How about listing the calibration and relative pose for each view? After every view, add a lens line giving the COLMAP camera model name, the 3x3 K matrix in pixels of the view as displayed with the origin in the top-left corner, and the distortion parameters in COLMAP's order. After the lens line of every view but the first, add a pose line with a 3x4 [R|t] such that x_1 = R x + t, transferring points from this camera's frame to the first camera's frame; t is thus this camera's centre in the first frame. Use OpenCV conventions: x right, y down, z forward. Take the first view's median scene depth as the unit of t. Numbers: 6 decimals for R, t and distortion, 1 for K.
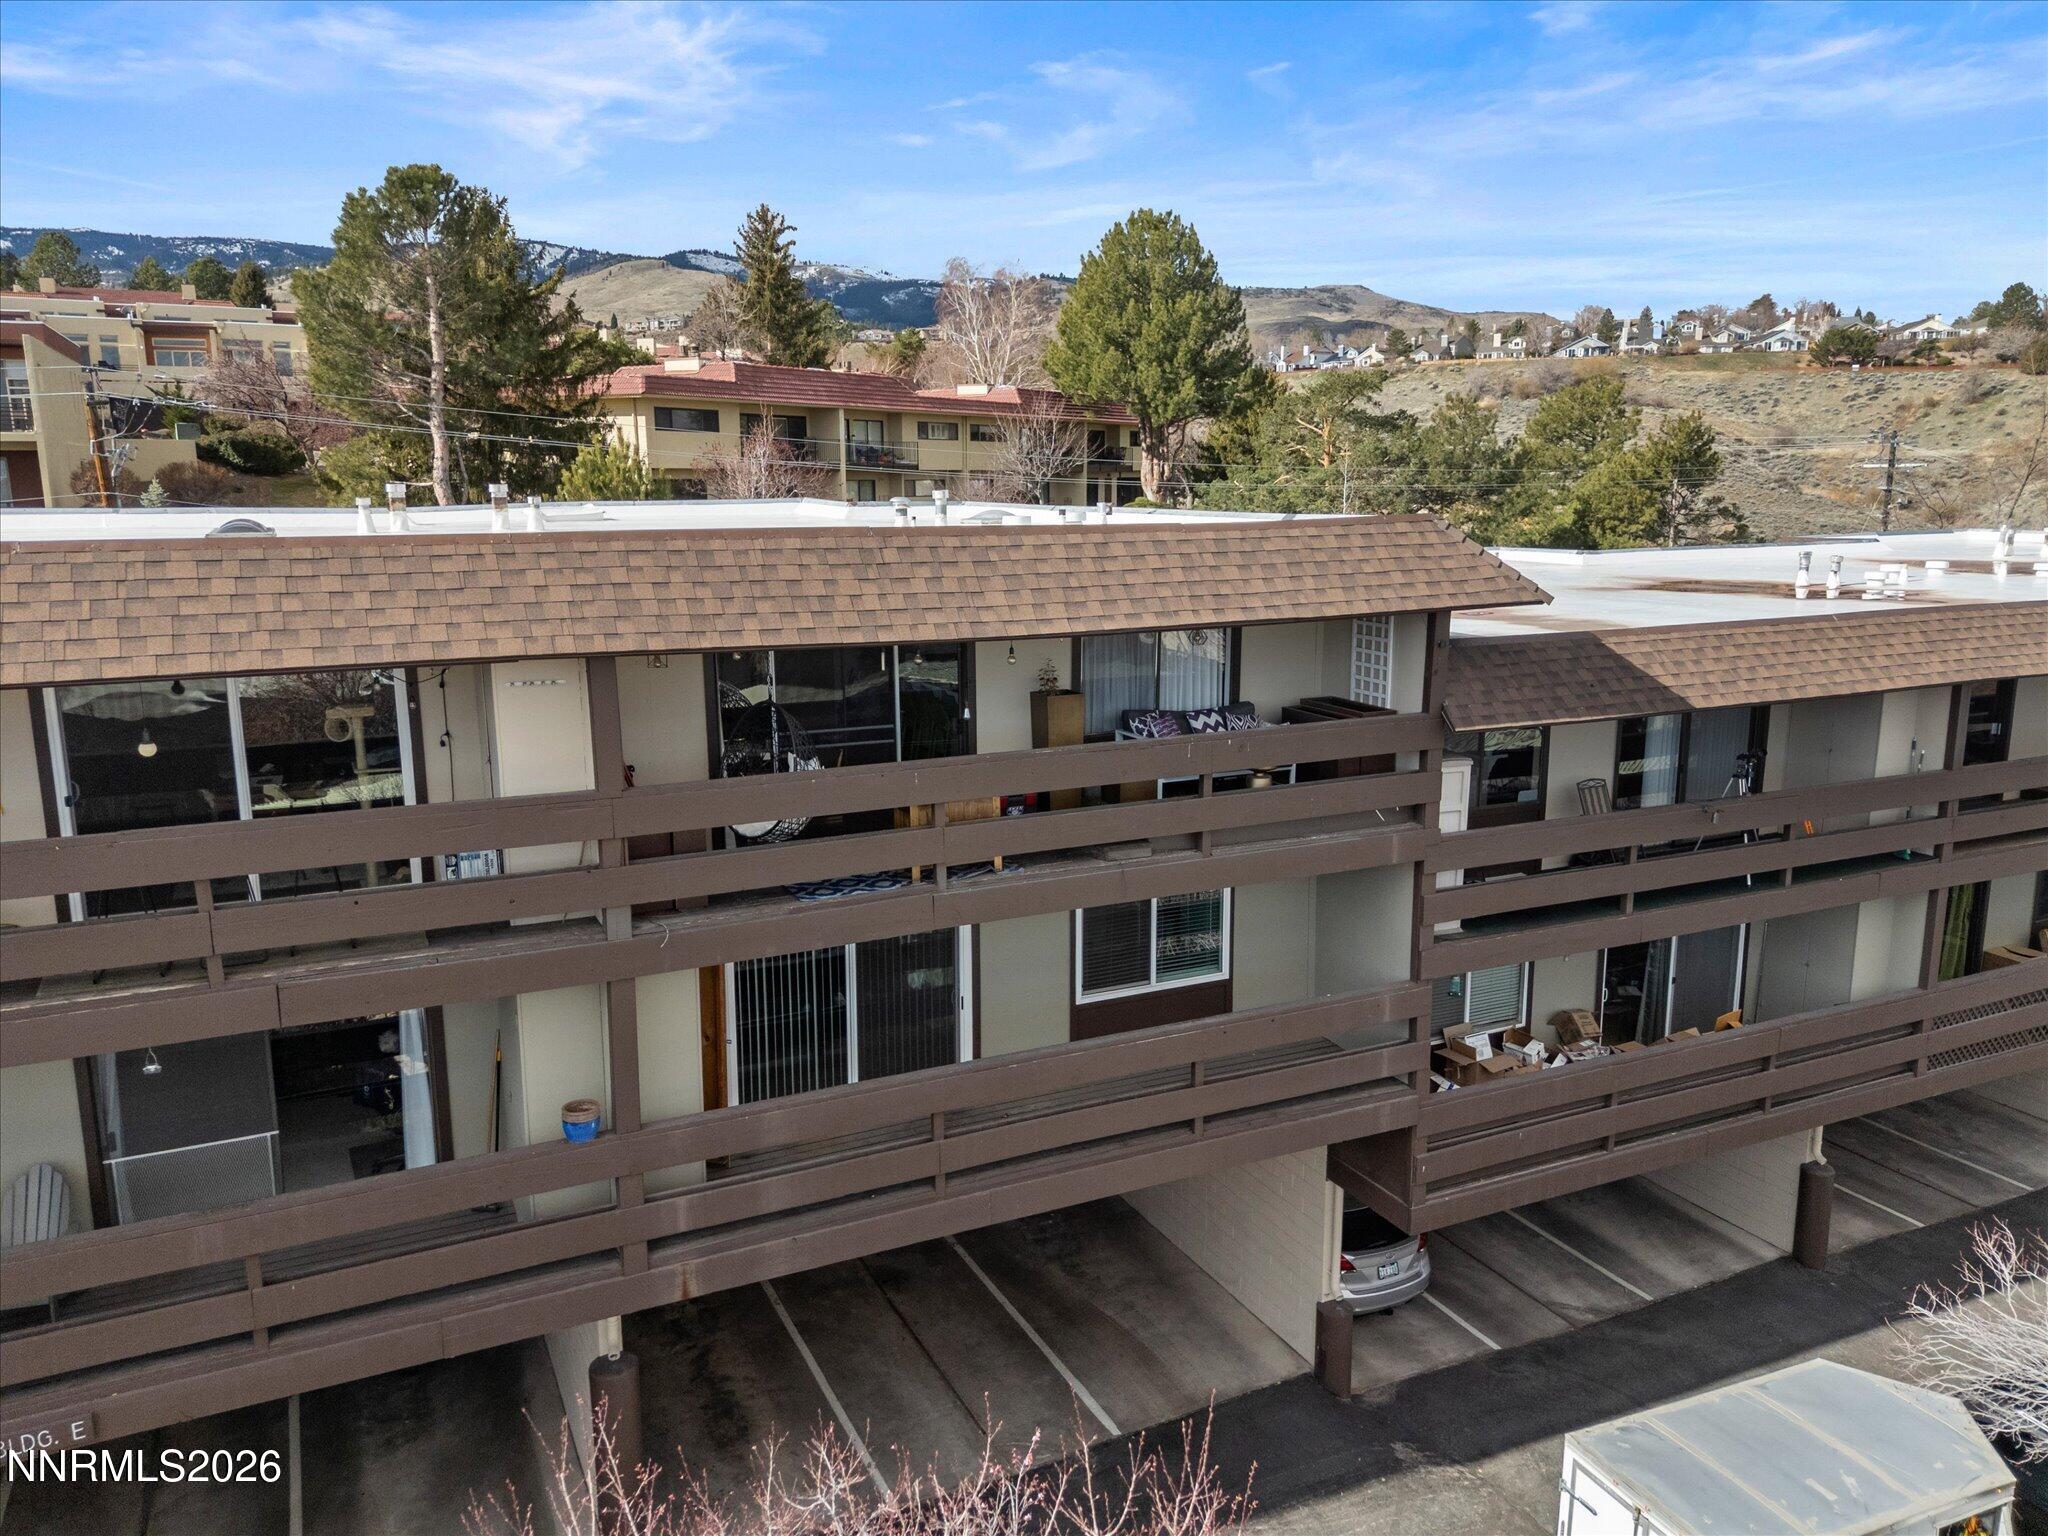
lens RADIAL K [[1508.6, 0, 1027.8], [0, 1508.6, 805.1], [0, 0, 1]] dist [0.073959, -0.068922]
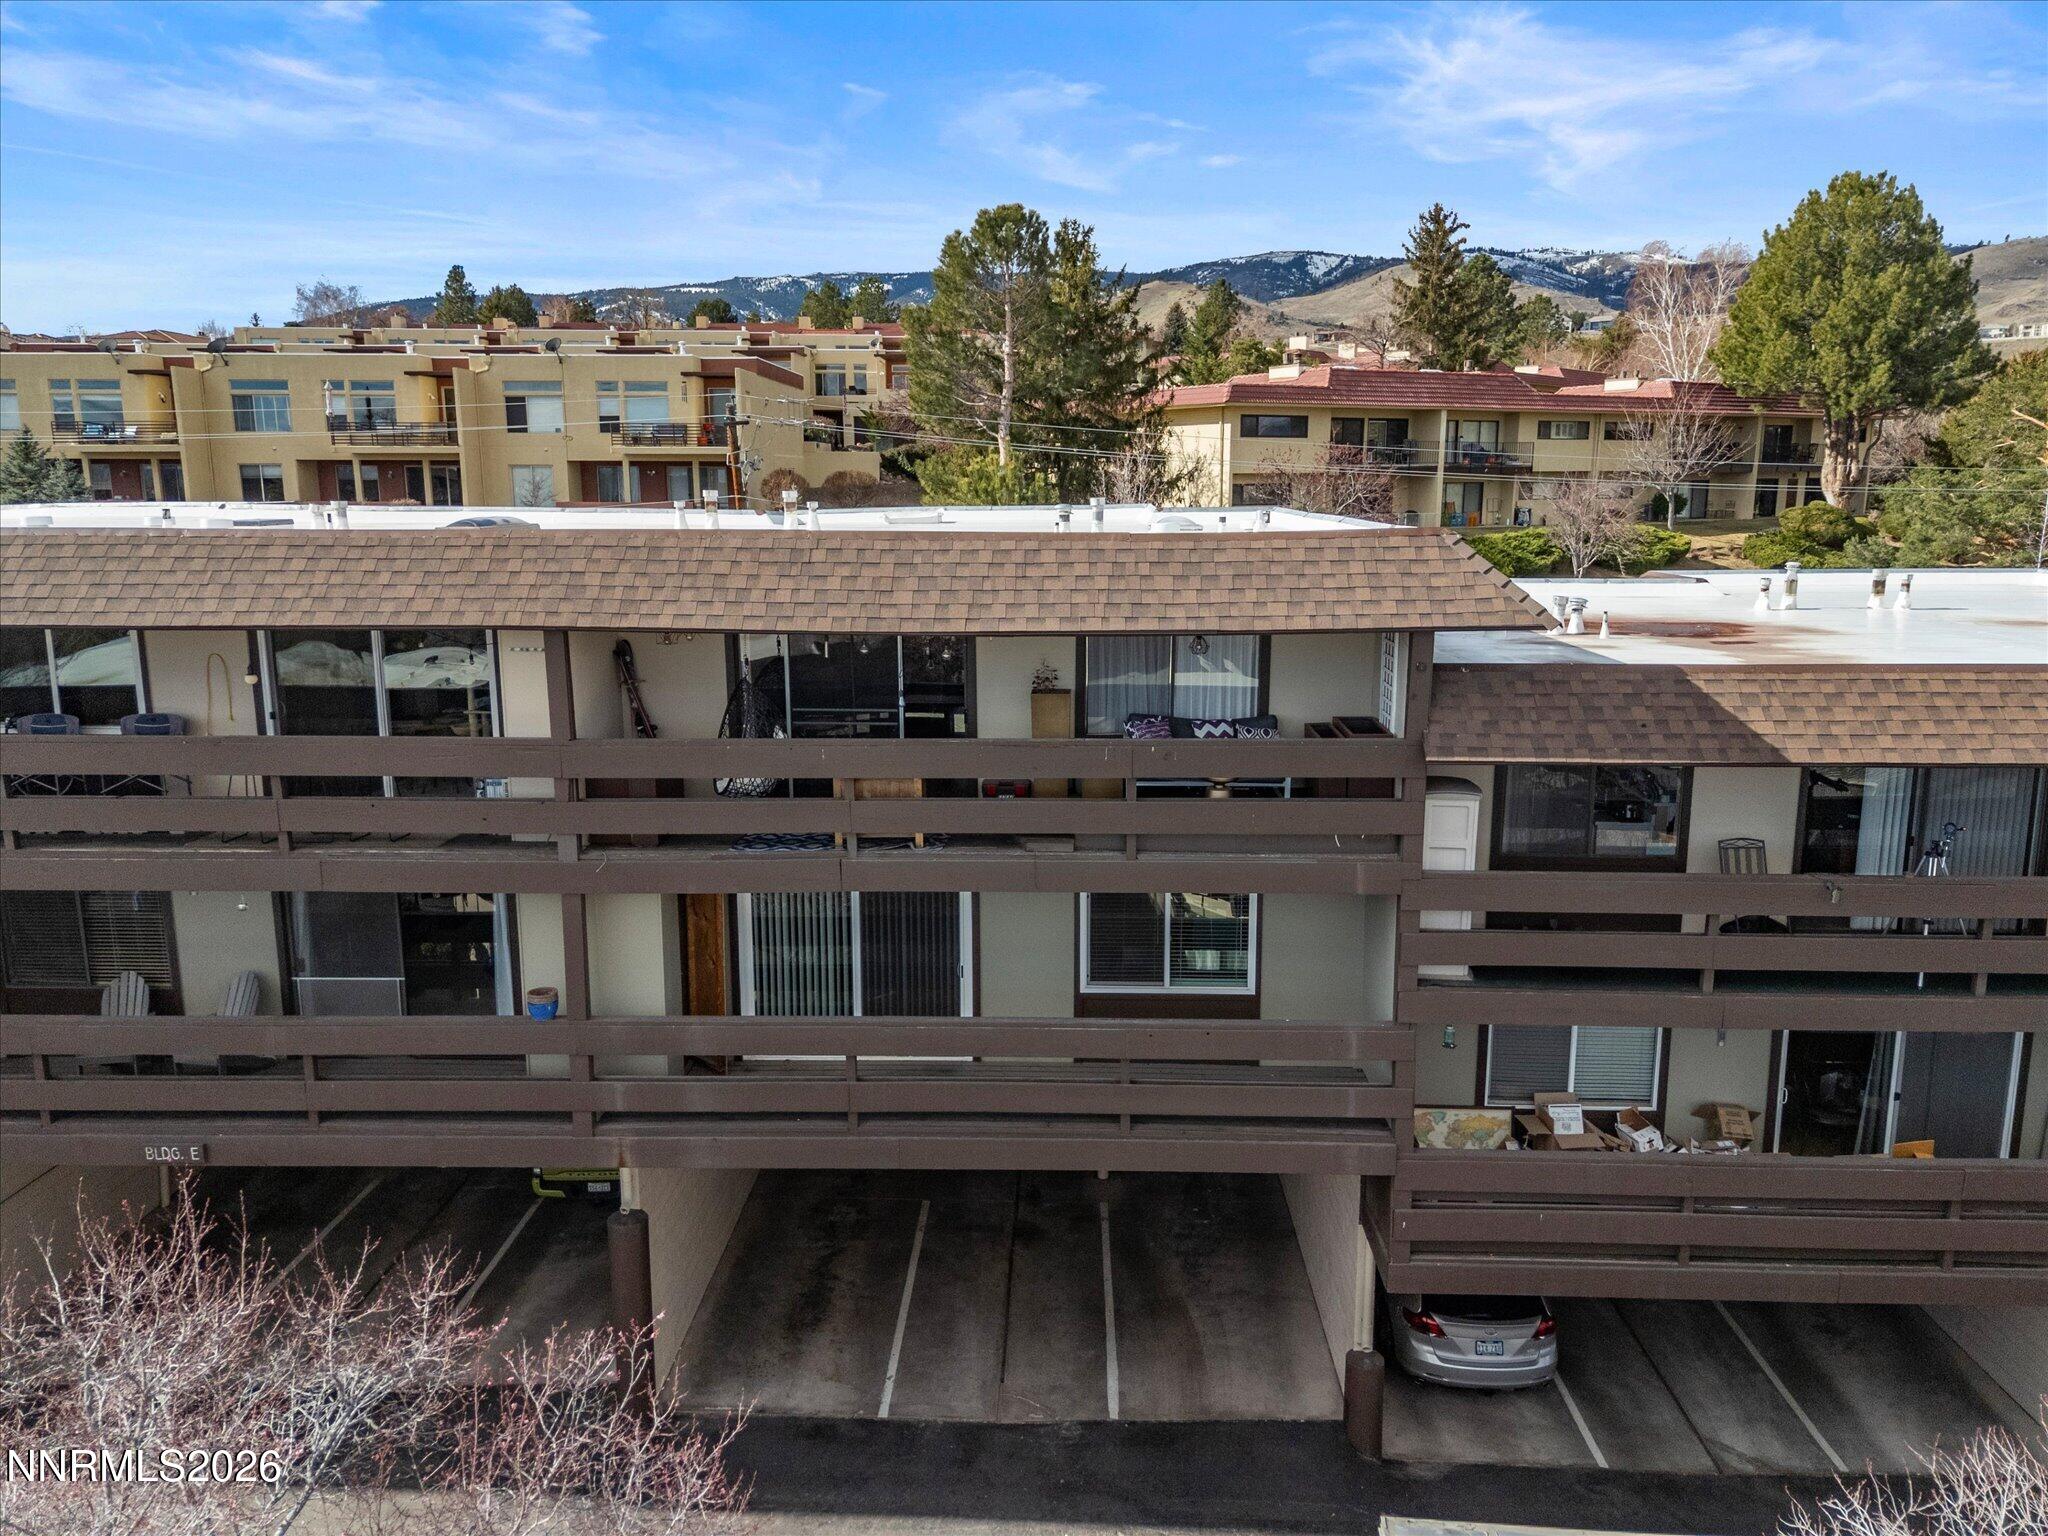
lens RADIAL K [[1508.6, 0, 1027.8], [0, 1508.6, 805.1], [0, 0, 1]] dist [0.073959, -0.068922]
pose [[0.886162, 0.100516, -0.452342, 0.384739], [-0.101065, 0.994613, 0.023024, -0.014043], [0.452220, 0.025313, 0.891547, 0.043275]]
